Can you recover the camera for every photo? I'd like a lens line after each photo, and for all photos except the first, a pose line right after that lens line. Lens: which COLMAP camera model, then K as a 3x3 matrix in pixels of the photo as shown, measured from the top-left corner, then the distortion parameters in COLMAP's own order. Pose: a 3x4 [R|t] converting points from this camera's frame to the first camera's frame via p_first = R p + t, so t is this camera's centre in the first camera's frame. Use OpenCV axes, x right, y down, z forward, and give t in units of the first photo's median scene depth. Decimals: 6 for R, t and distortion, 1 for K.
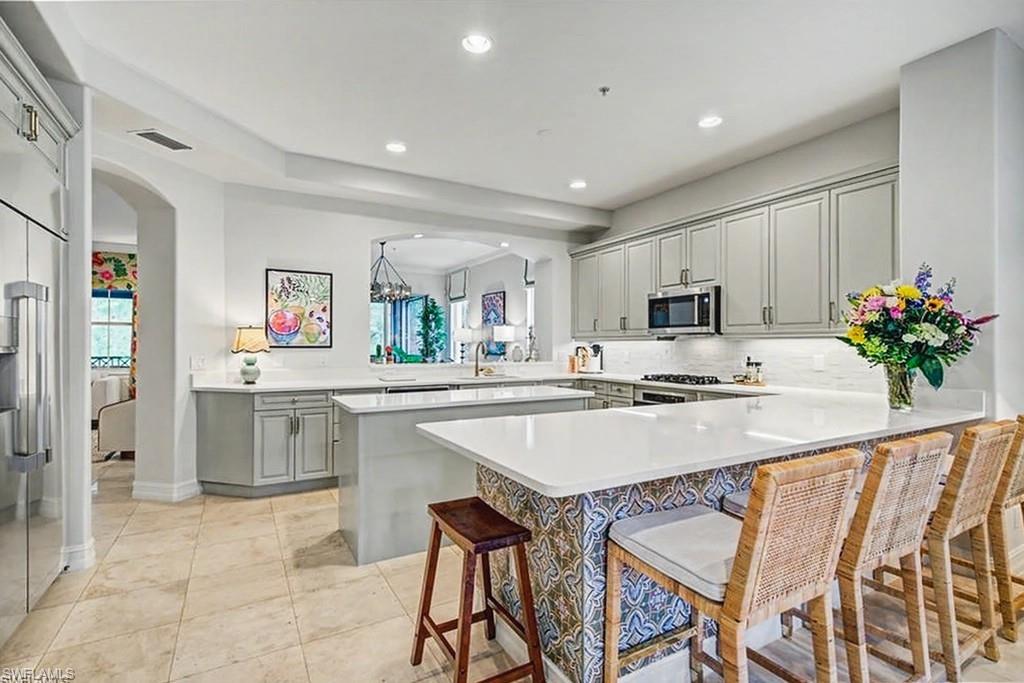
lens RADIAL K [[484.1, 0, 509.6], [0, 484.1, 343.0], [0, 0, 1]] dist [0.002926, 0.000323]
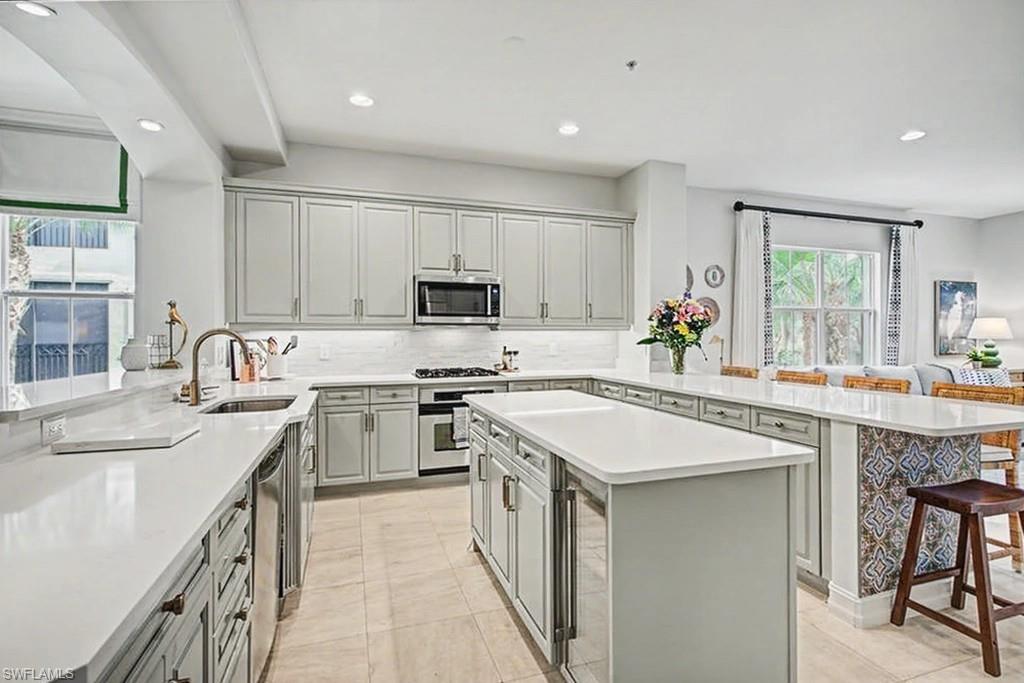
lens RADIAL K [[425.6, 0, 511.8], [0, 425.6, 344.3], [0, 0, 1]] dist [0.000335, -0.000190]
pose [[0.231599, -0.018132, 0.972642, -0.368060], [-0.000442, 0.999824, 0.018744, 0.004337], [-0.972811, -0.004771, 0.231550, 0.633407]]
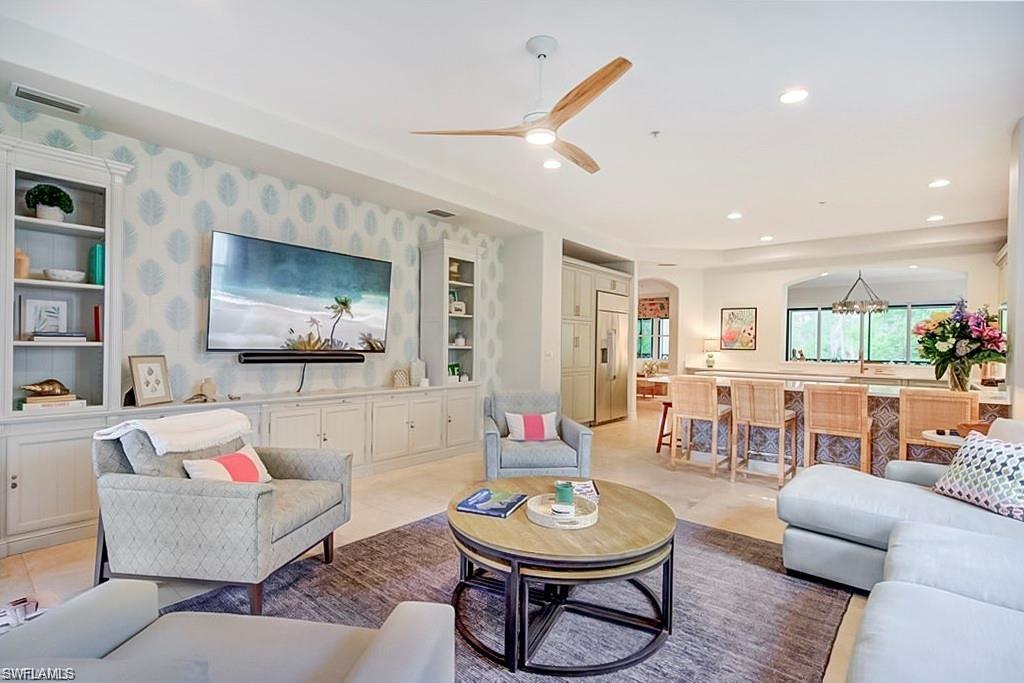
lens RADIAL K [[484.1, 0, 508.9], [0, 484.1, 343.5], [0, 0, 1]] dist [0.002926, 0.000323]
pose [[0.345774, 0.003369, -0.938312, 1.061429], [-0.012527, 0.999921, -0.001026, -0.001459], [0.938234, 0.012109, 0.345789, -0.484983]]
